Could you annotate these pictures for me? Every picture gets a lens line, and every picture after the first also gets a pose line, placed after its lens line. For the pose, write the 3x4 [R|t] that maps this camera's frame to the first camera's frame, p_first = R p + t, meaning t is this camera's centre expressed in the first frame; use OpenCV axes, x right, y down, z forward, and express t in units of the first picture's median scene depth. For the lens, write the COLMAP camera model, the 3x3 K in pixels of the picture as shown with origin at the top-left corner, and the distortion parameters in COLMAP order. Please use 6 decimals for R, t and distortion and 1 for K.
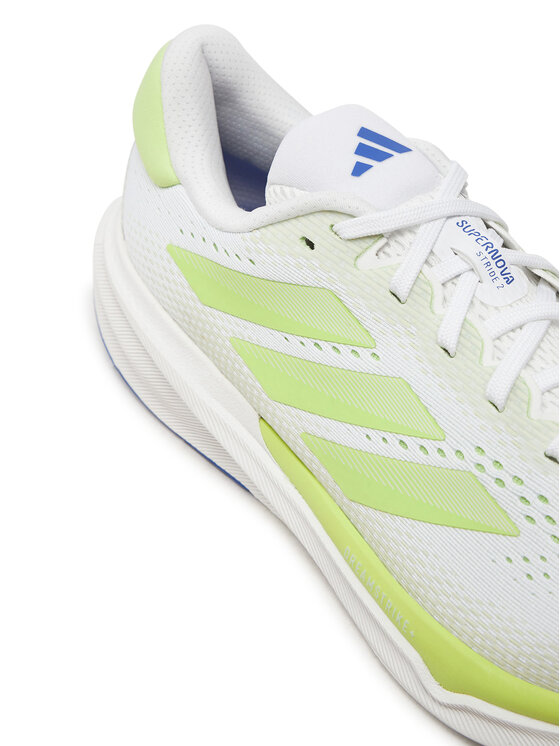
lens RADIAL K [[1352.8, 0, 280.0], [0, 1352.8, 373.0], [0, 0, 1]] dist [-0.148299, 0.062922]
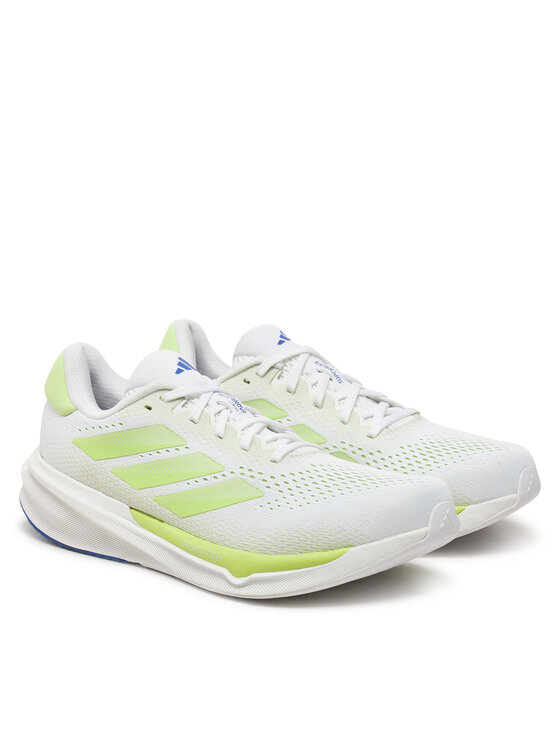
lens RADIAL K [[1559.1, 0, 280.0], [0, 1559.1, 373.0], [0, 0, 1]] dist [0.018287, 0.002931]
pose [[0.971358, -0.026361, 0.236155, -0.366806], [0.144286, 0.855070, -0.498032, 1.138267], [-0.188801, 0.517841, 0.834383, -1.150384]]
